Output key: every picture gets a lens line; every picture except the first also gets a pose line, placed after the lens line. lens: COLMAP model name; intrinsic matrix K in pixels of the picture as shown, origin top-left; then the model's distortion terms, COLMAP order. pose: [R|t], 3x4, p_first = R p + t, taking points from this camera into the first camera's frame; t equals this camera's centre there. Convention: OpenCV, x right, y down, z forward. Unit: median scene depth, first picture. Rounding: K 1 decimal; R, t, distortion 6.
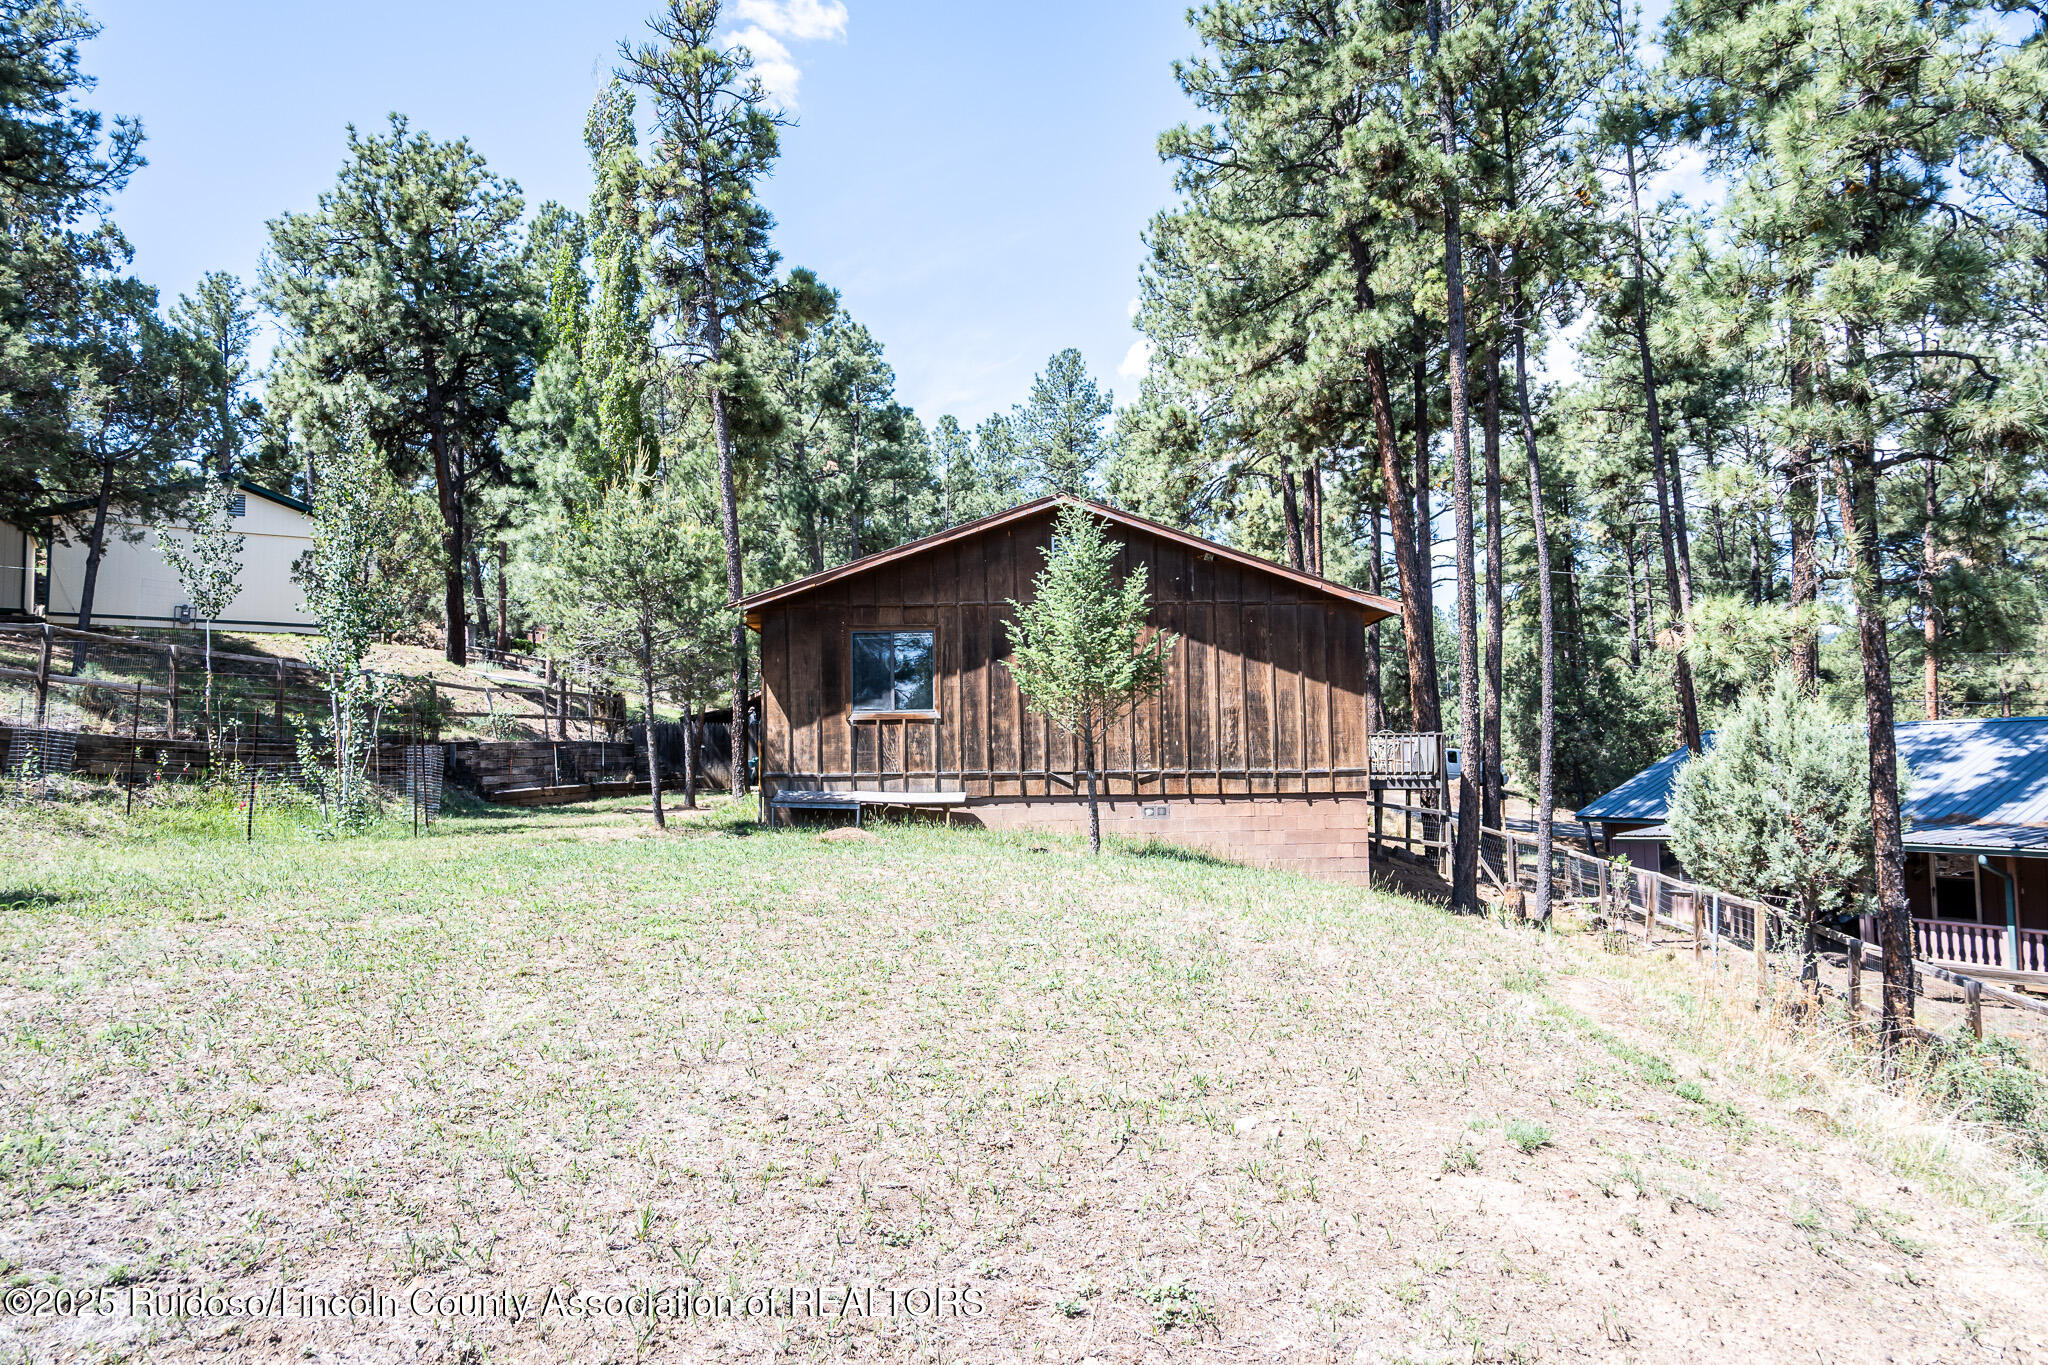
lens RADIAL K [[1387.5, 0, 1024.2], [0, 1387.5, 674.6], [0, 0, 1]] dist [0.003192, -0.000007]
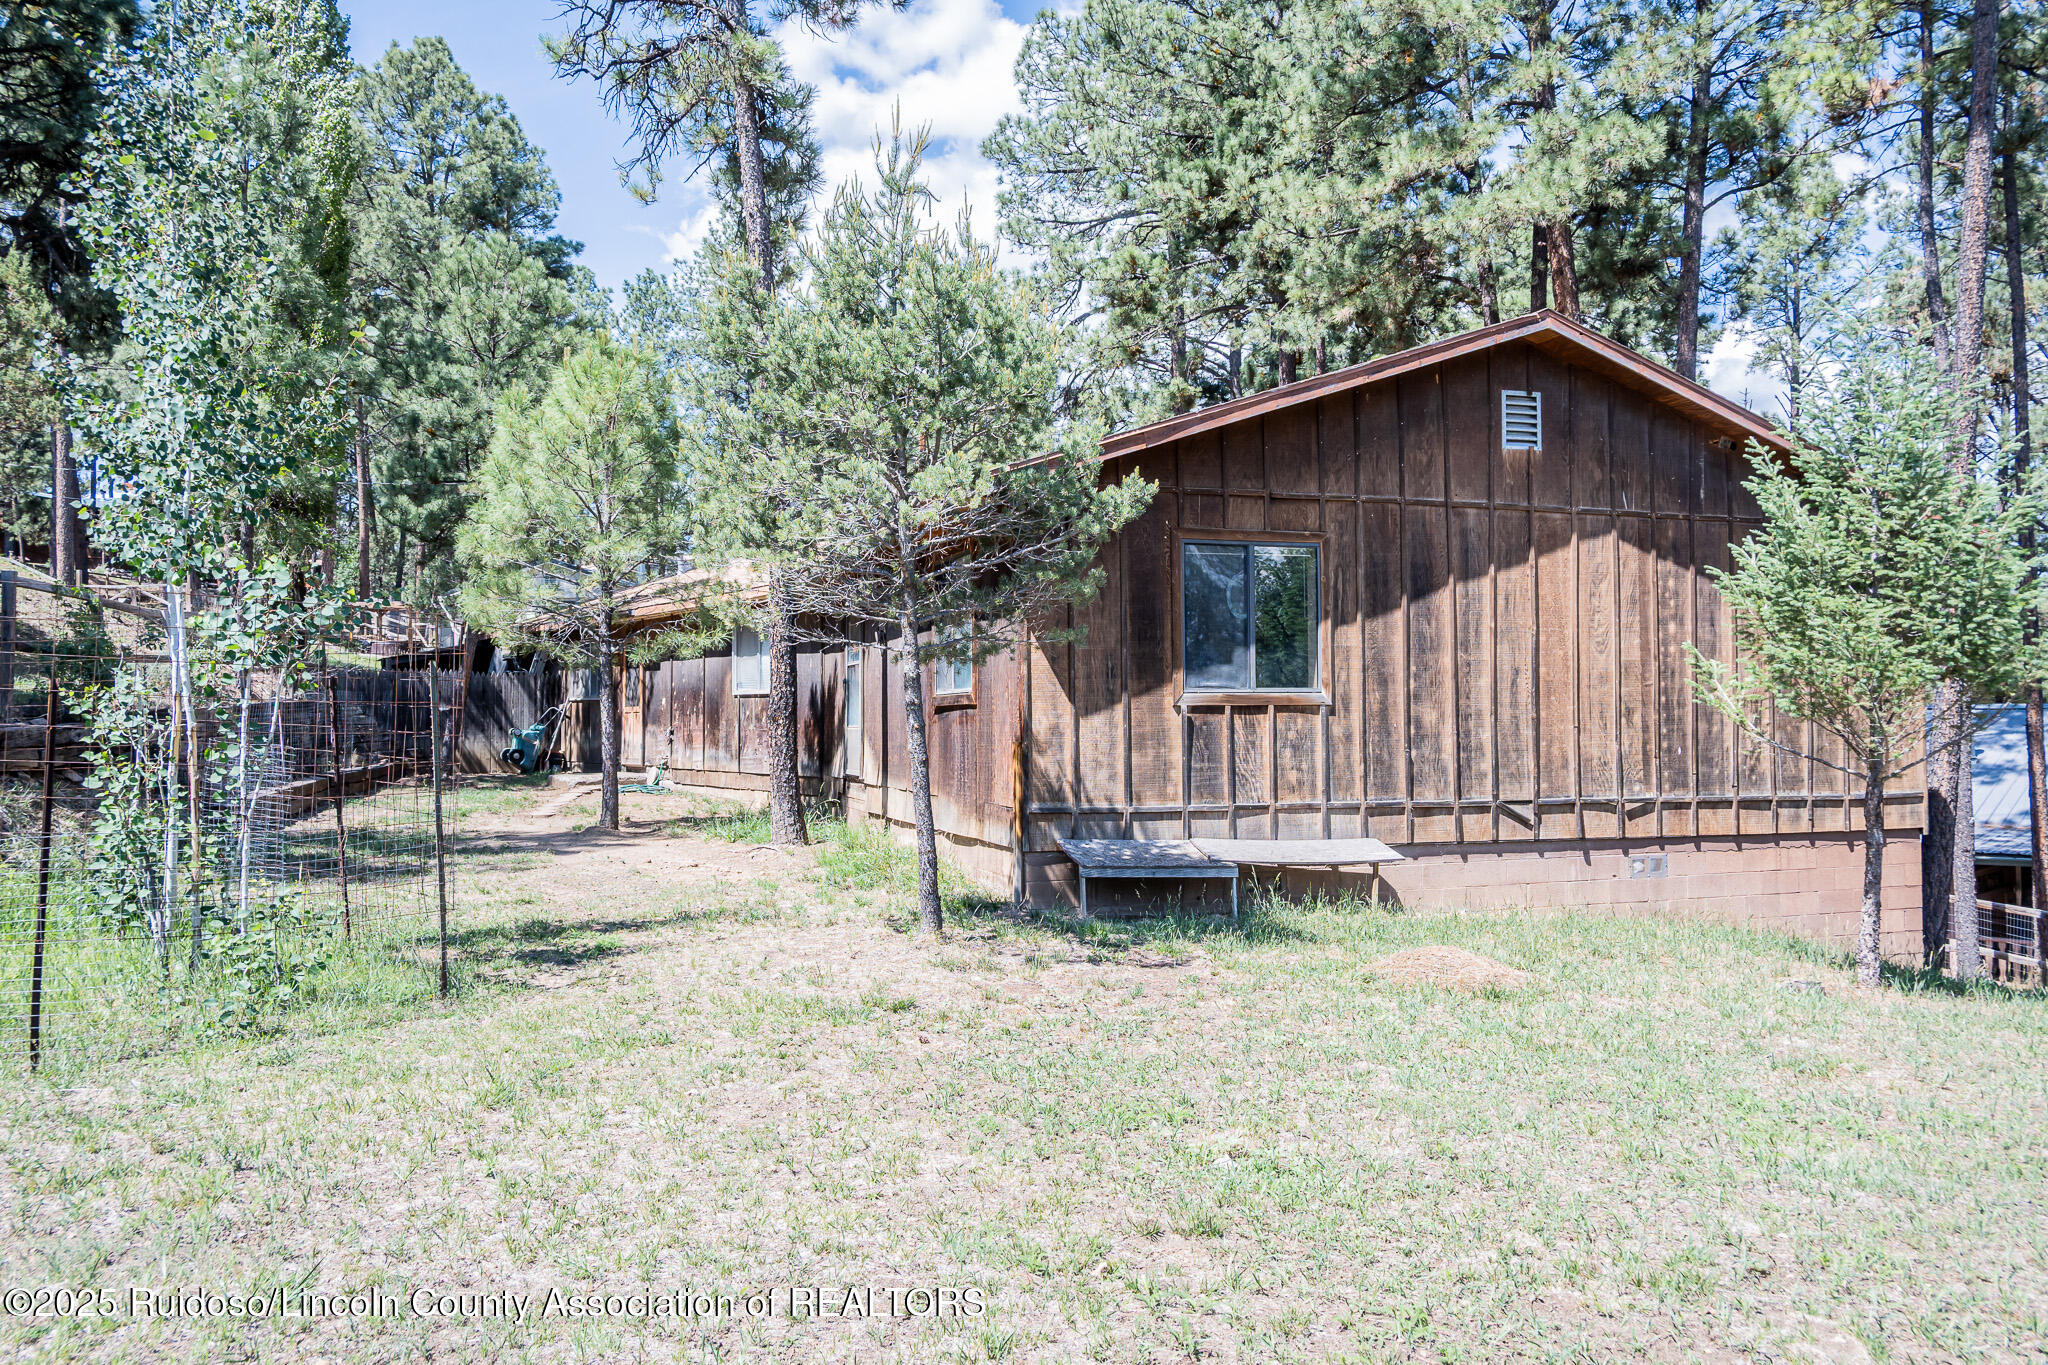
lens RADIAL K [[1601.1, 0, 1023.5], [0, 1601.1, 690.4], [0, 0, 1]] dist [-0.067640, -0.001198]
pose [[0.951492, 0.017491, 0.307176, -0.370028], [-0.031038, 0.998747, 0.039270, 0.005360], [-0.306104, -0.046899, 0.950842, 0.439401]]
